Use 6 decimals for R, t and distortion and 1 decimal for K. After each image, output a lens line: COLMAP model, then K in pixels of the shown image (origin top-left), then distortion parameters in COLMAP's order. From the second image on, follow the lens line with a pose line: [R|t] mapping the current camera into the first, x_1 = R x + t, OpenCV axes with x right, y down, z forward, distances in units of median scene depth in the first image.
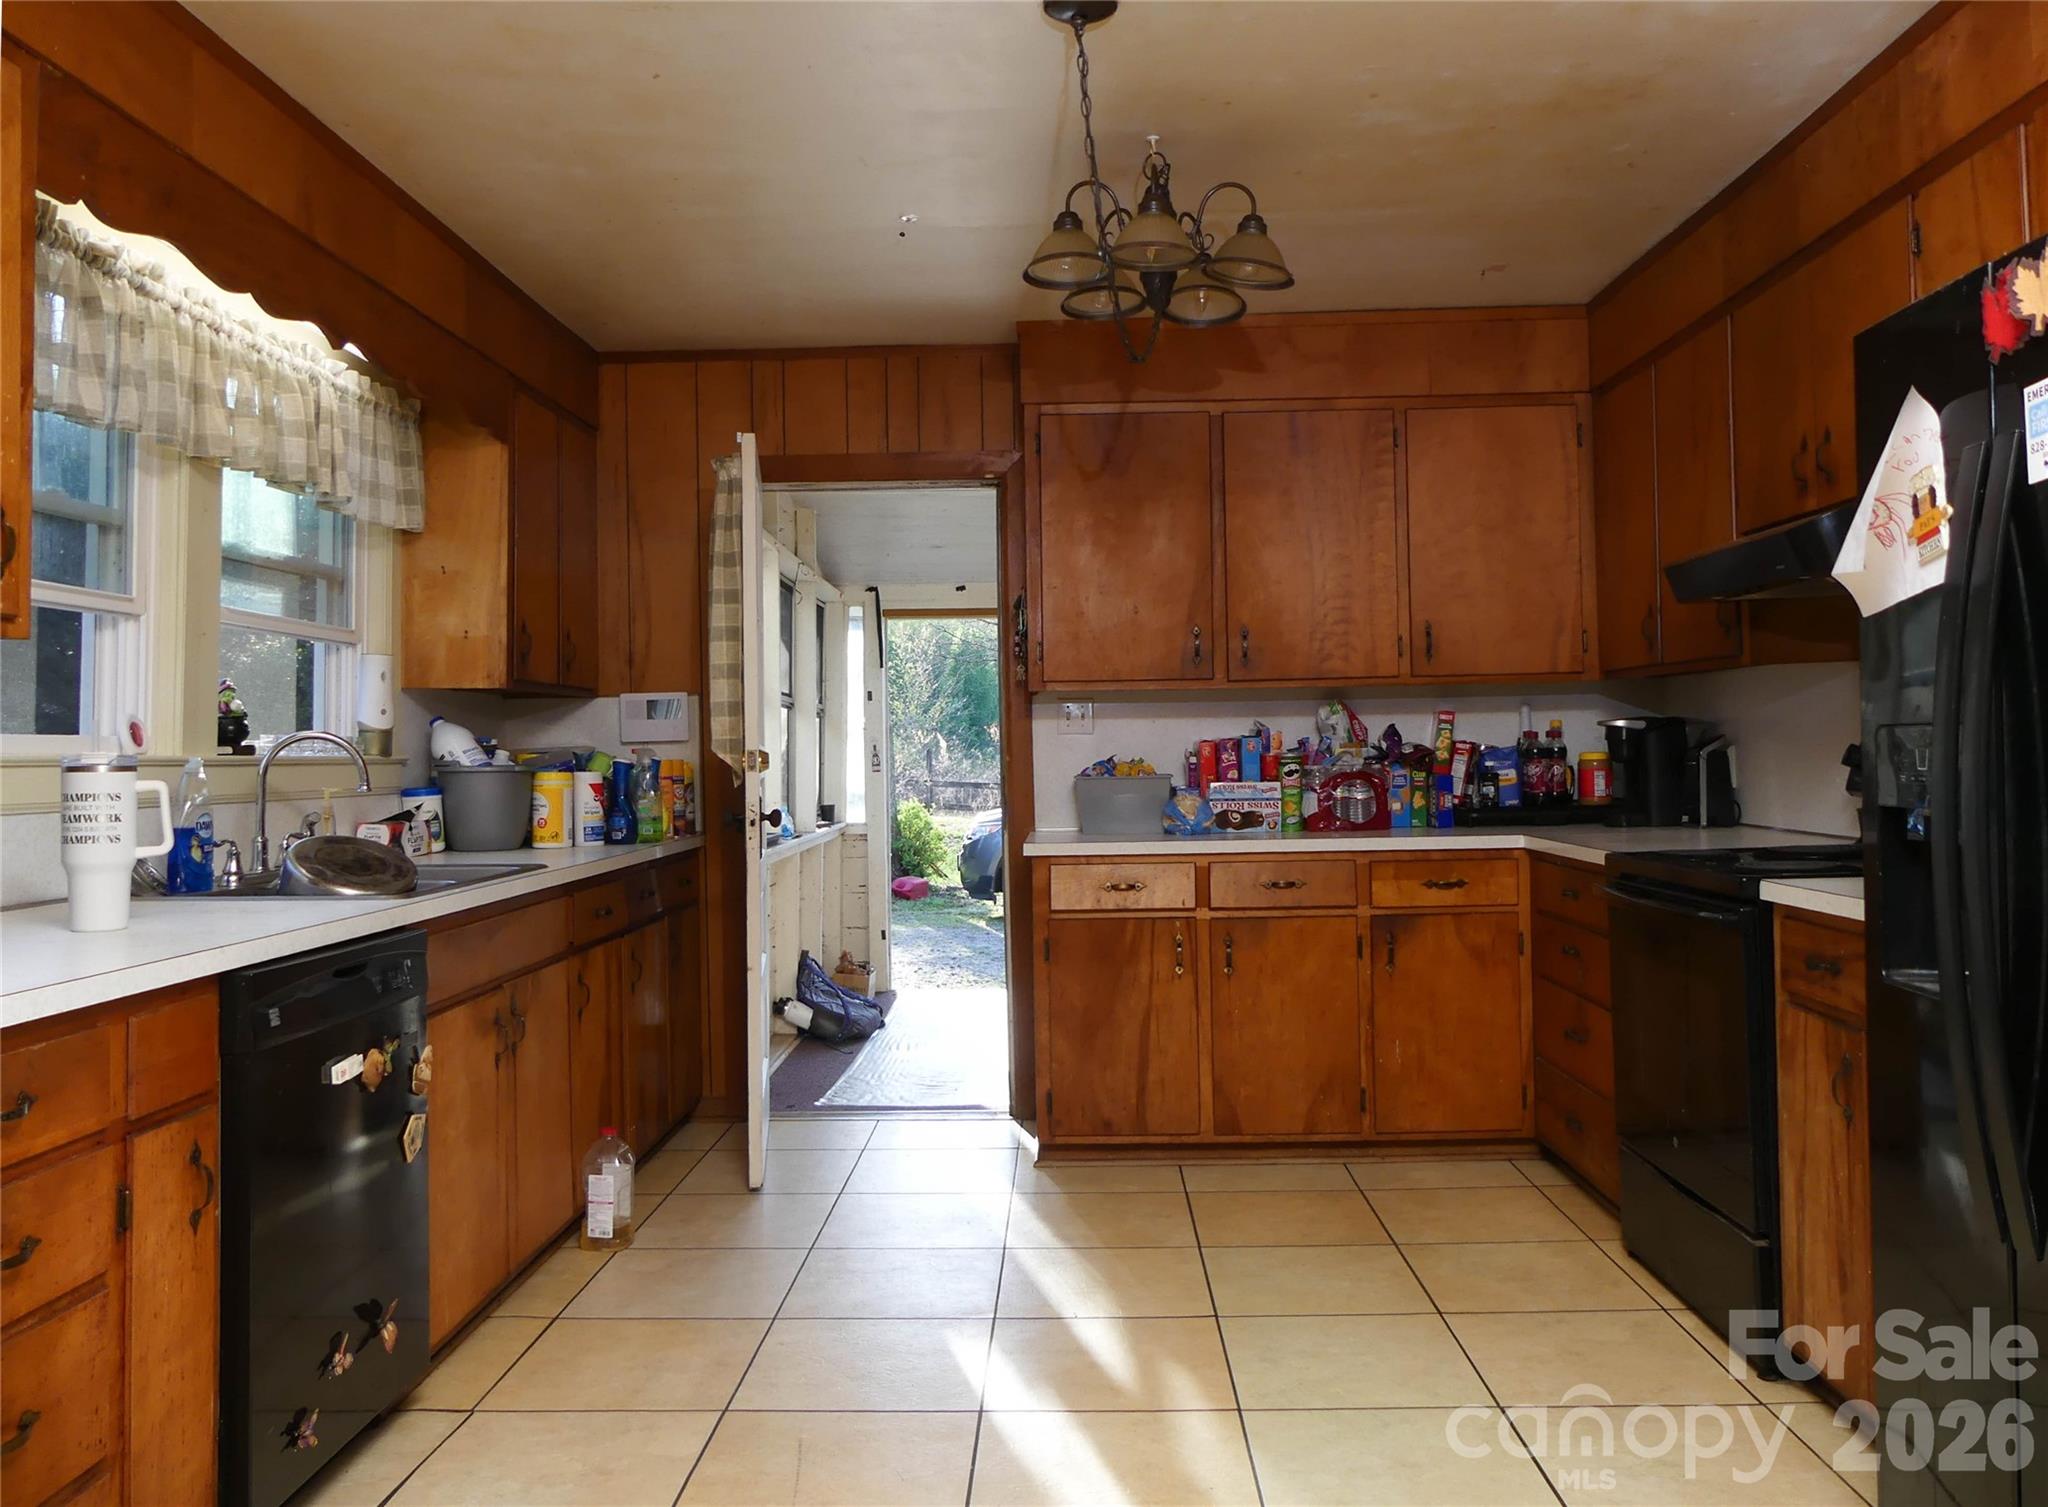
lens RADIAL K [[1527.2, 0, 1025.2], [0, 1527.2, 749.6], [0, 0, 1]] dist [-0.053593, 0.035500]
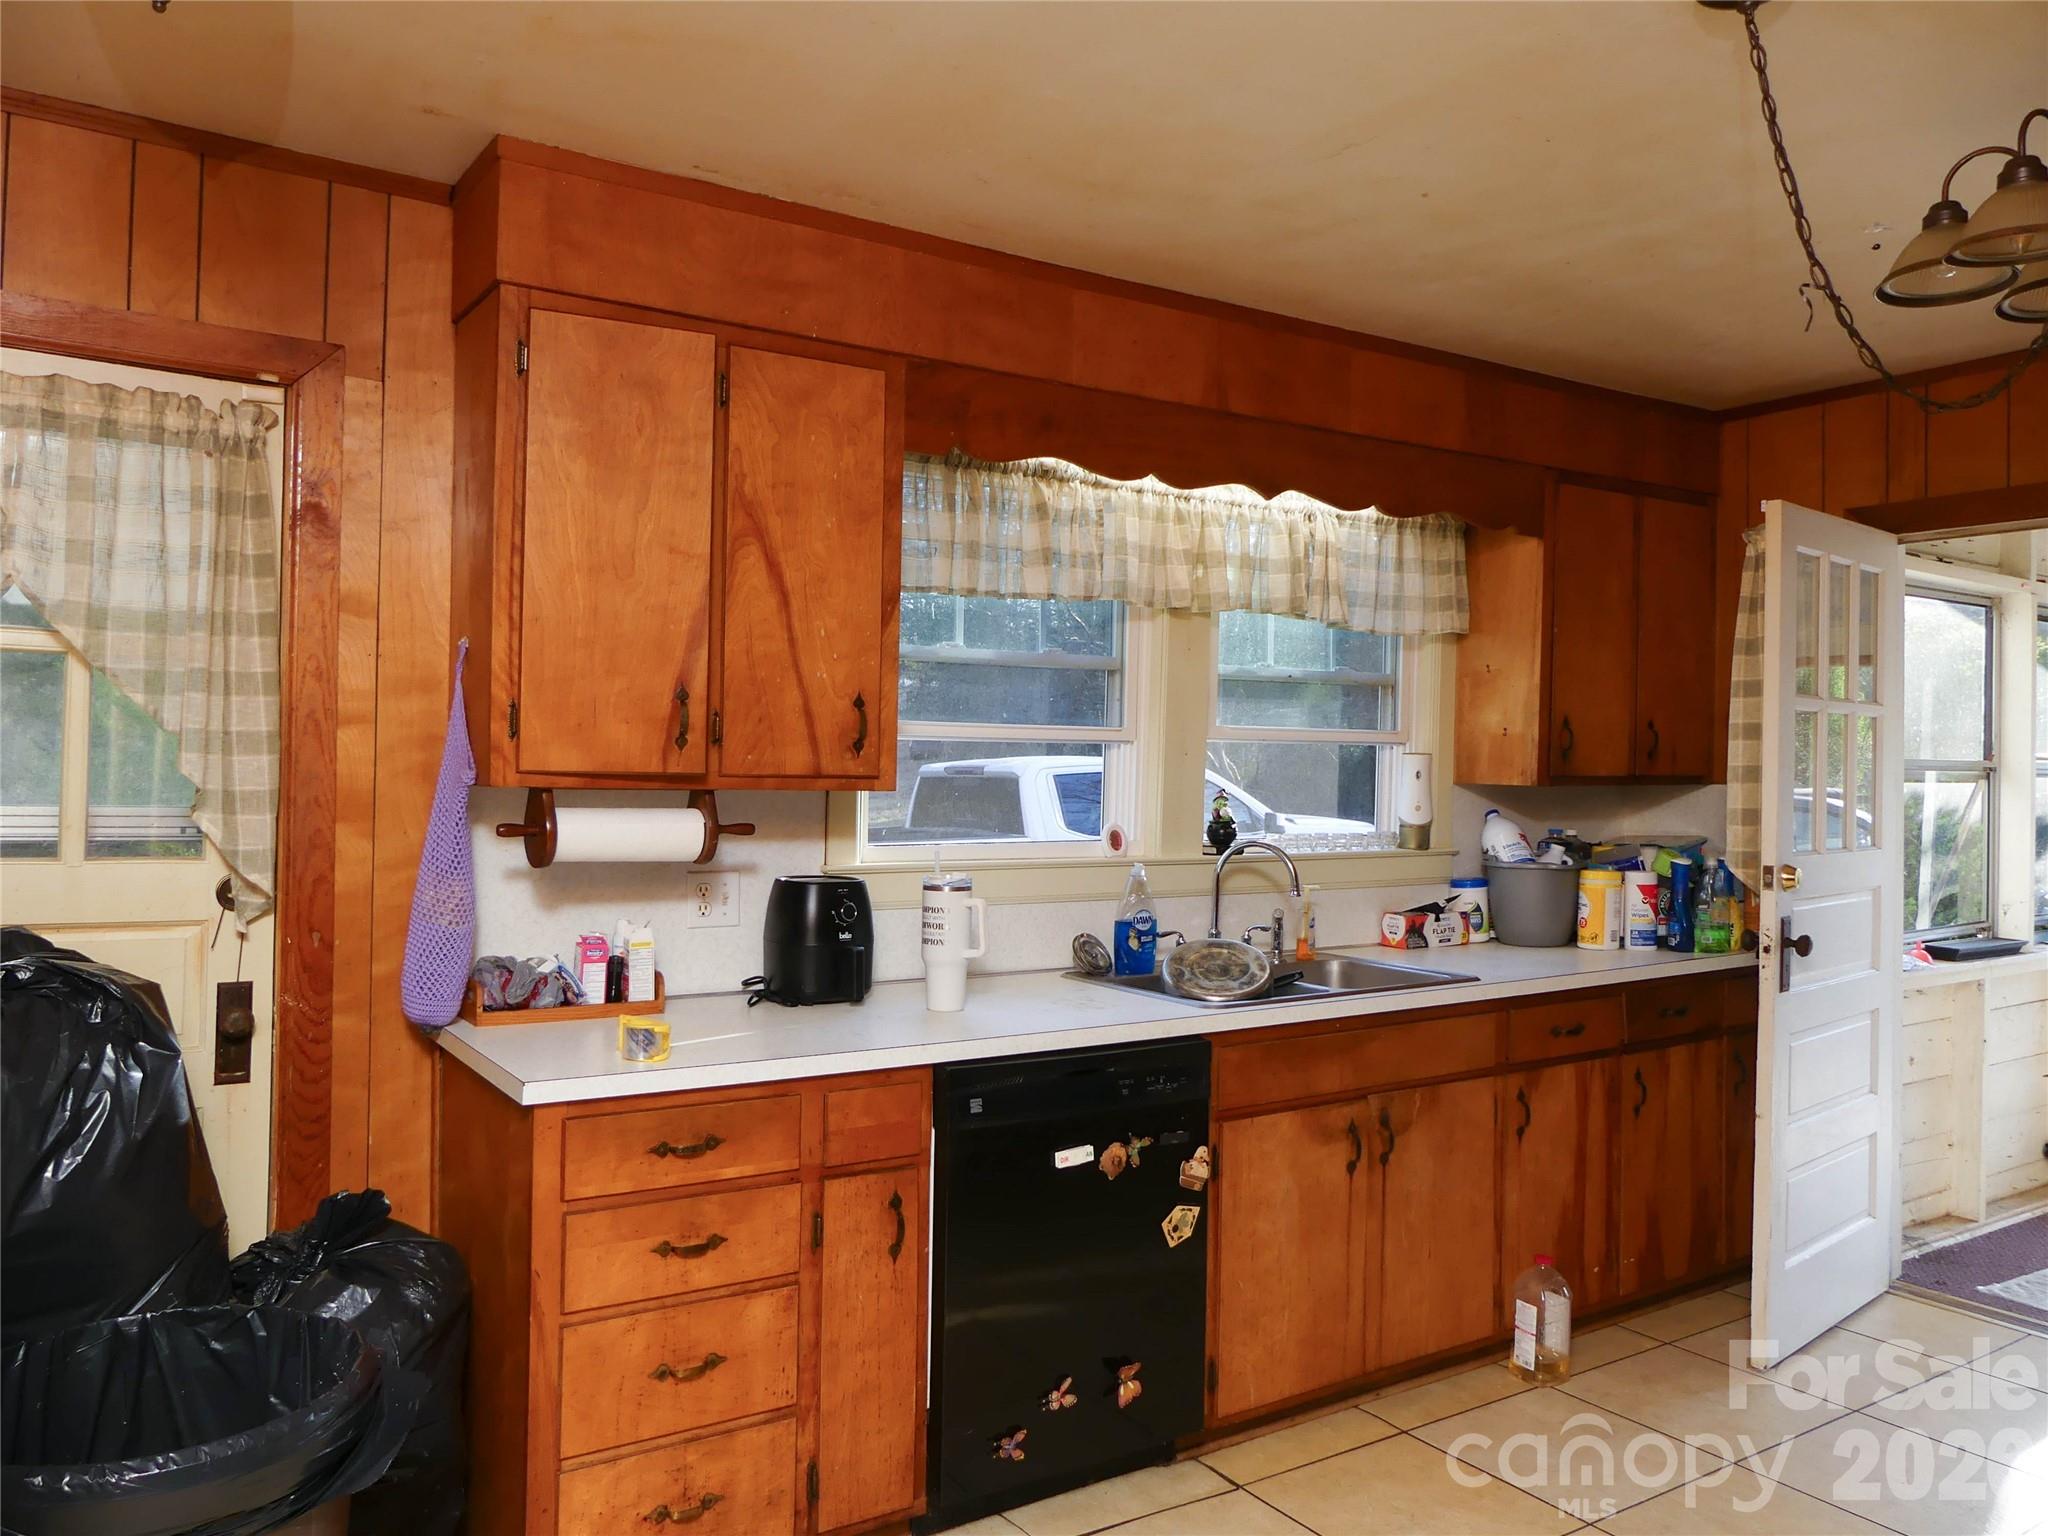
lens RADIAL K [[1527.2, 0, 1037.8], [0, 1527.2, 766.7], [0, 0, 1]] dist [-0.053593, 0.035500]
pose [[0.578123, 0.015827, -0.815796, 0.277170], [-0.013532, 0.999860, 0.009809, -0.057812], [0.815838, 0.005369, 0.578256, 0.157991]]
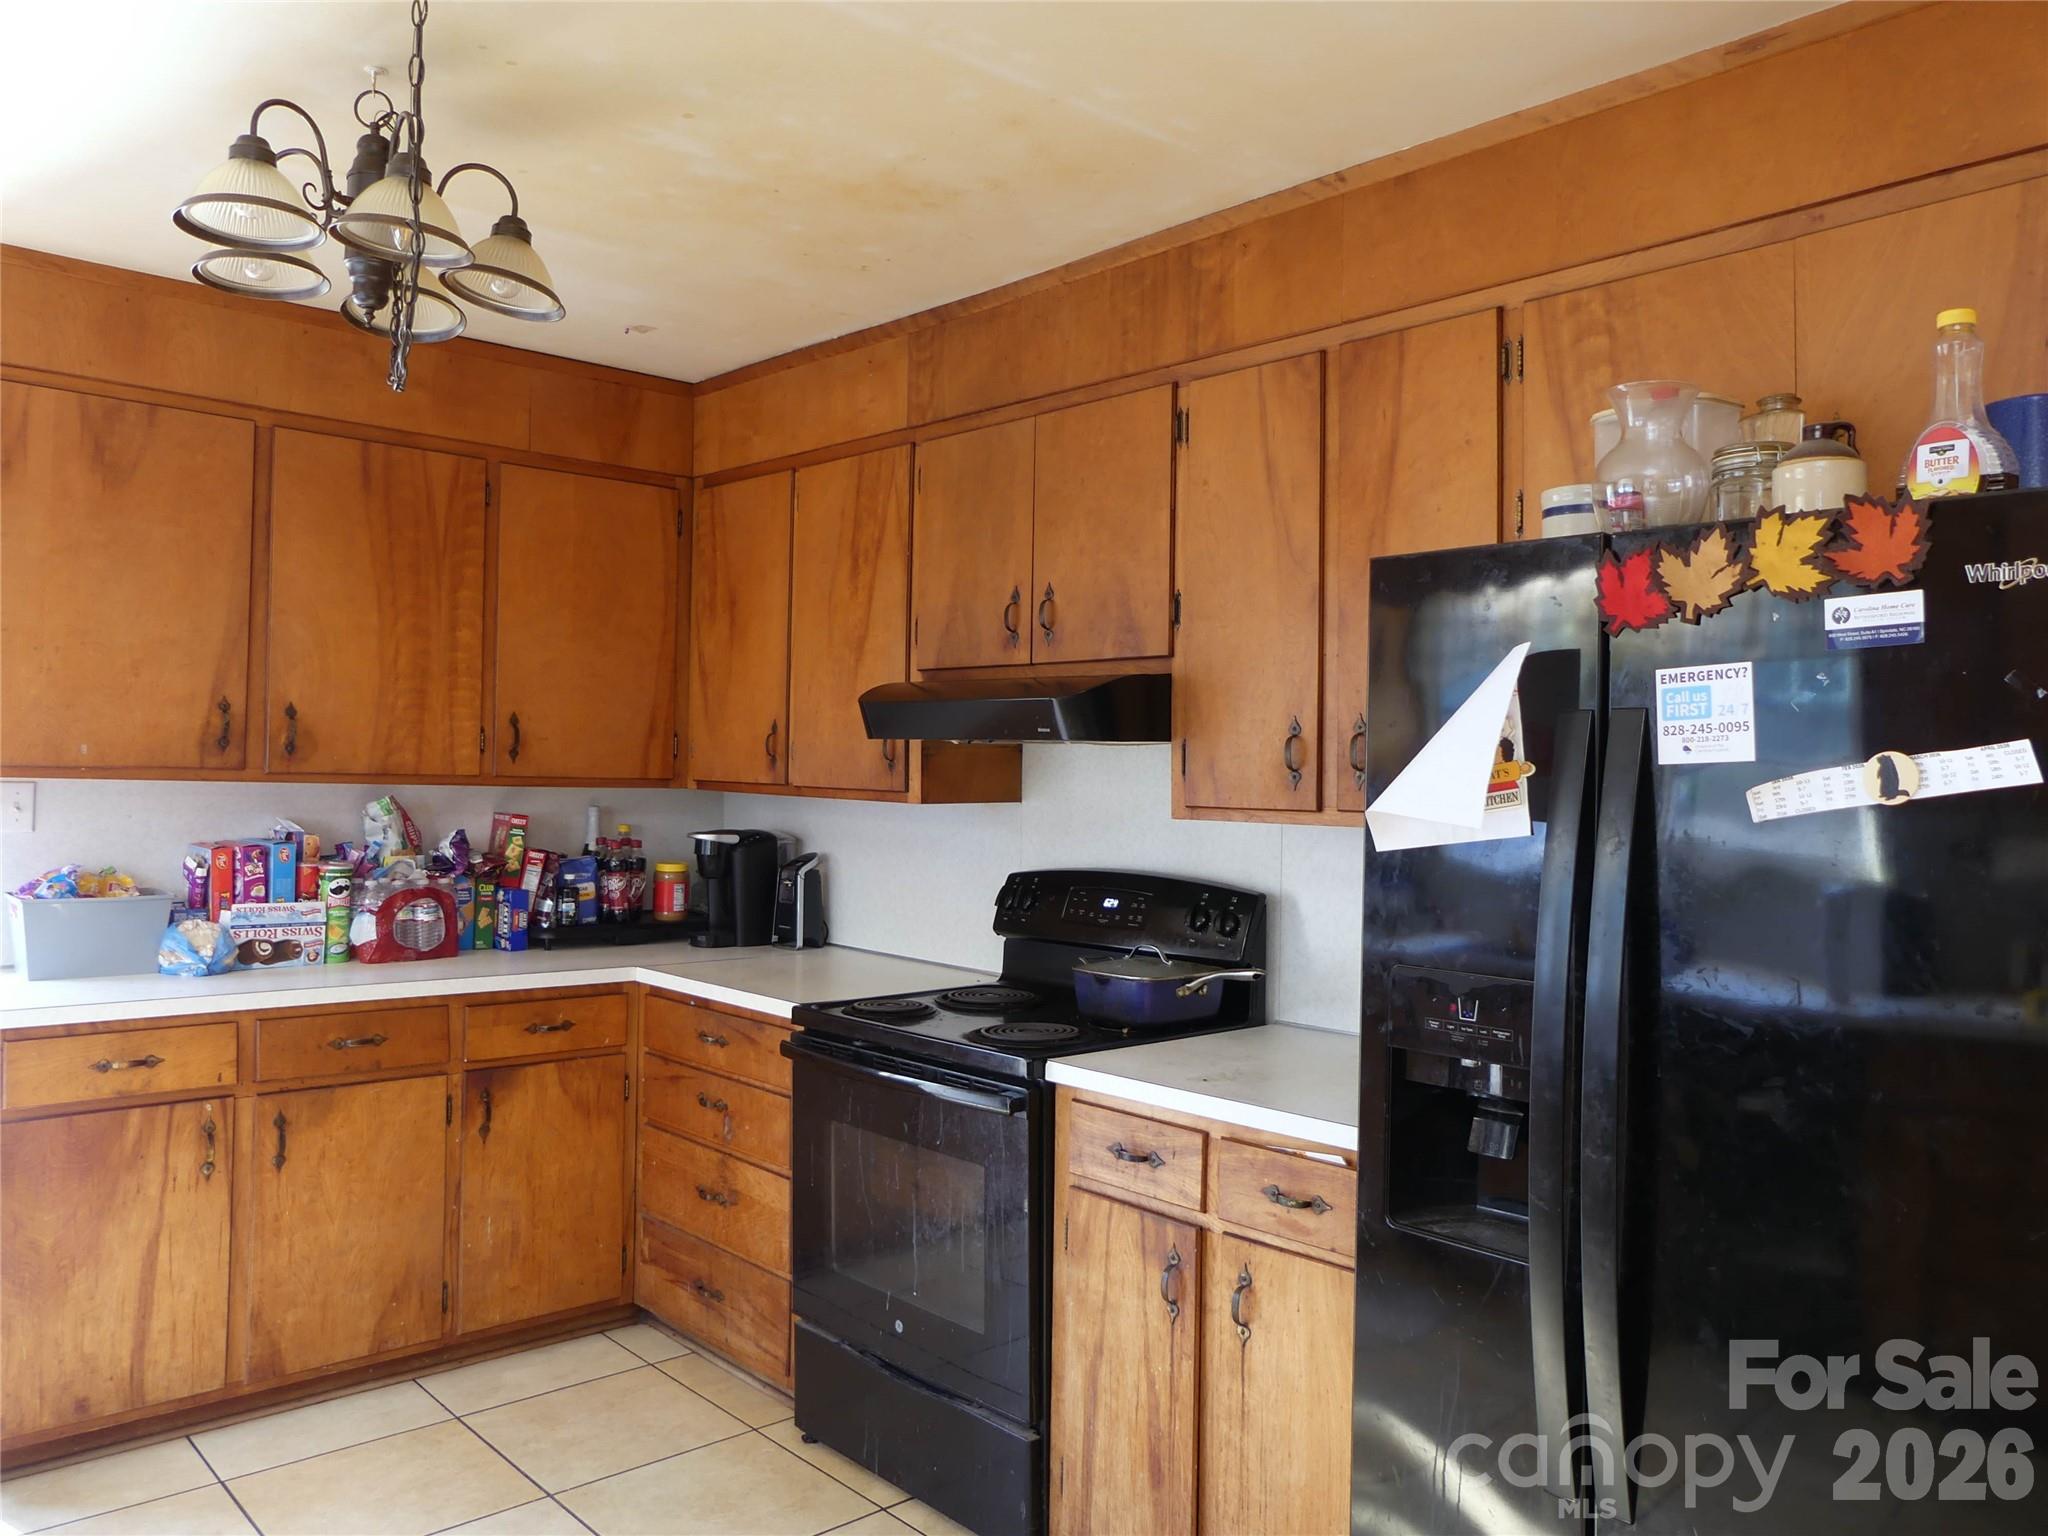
lens RADIAL K [[1527.2, 0, 1031.2], [0, 1527.2, 751.0], [0, 0, 1]] dist [-0.053593, 0.035500]
pose [[0.720640, 0.047449, 0.691684, -0.128747], [-0.034767, 0.998873, -0.032300, -0.049720], [-0.692437, -0.000771, 0.721478, 0.198241]]
